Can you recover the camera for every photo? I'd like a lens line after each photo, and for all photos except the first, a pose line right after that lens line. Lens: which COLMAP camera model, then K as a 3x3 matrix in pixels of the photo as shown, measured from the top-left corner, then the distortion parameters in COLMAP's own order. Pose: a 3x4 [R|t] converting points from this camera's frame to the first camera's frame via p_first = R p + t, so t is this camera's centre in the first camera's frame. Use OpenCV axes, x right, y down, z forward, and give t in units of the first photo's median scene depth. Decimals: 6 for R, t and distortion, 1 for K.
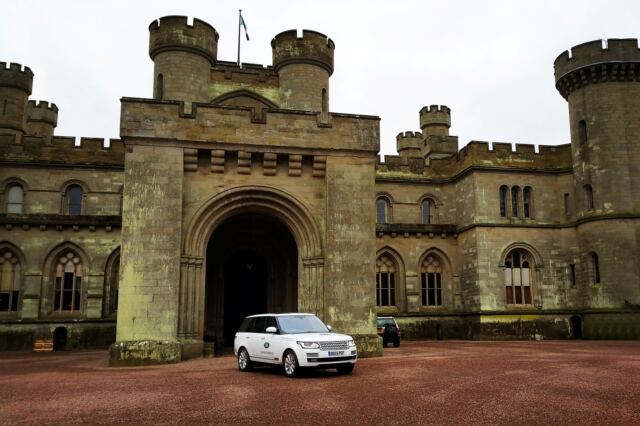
lens RADIAL K [[619.8, 0, 380.1], [0, 619.8, 219.9], [0, 0, 1]] dist [0.174563, -0.357861]
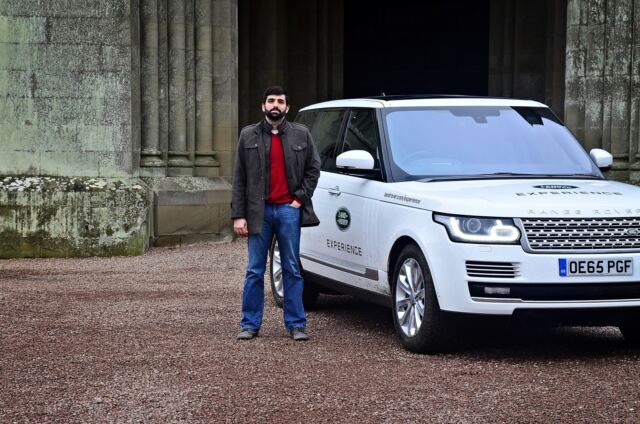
lens RADIAL K [[1951.5, 0, 321.1], [0, 1951.5, 223.5], [0, 0, 1]] dist [0.816914, 0.566131]
pose [[0.948099, 0.038322, -0.315656, 0.043085], [0.029698, 0.977700, 0.207896, 0.022997], [0.316584, -0.206480, 0.925819, 0.168550]]
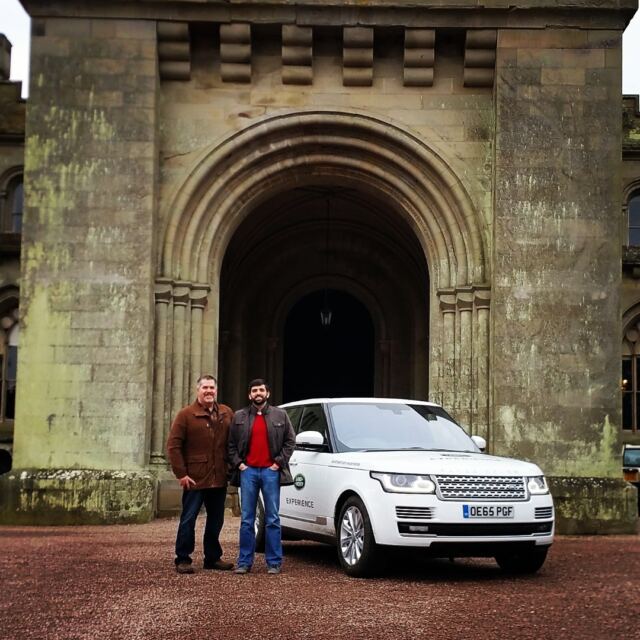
lens RADIAL K [[1148.5, 0, 356.2], [0, 1148.5, 359.4], [0, 0, 1]] dist [0.131000, -0.028057]
pose [[0.971884, 0.009464, -0.235271, 0.002447], [0.006140, 0.997834, 0.065500, 0.058848], [0.235381, -0.065103, 0.969720, 0.252540]]
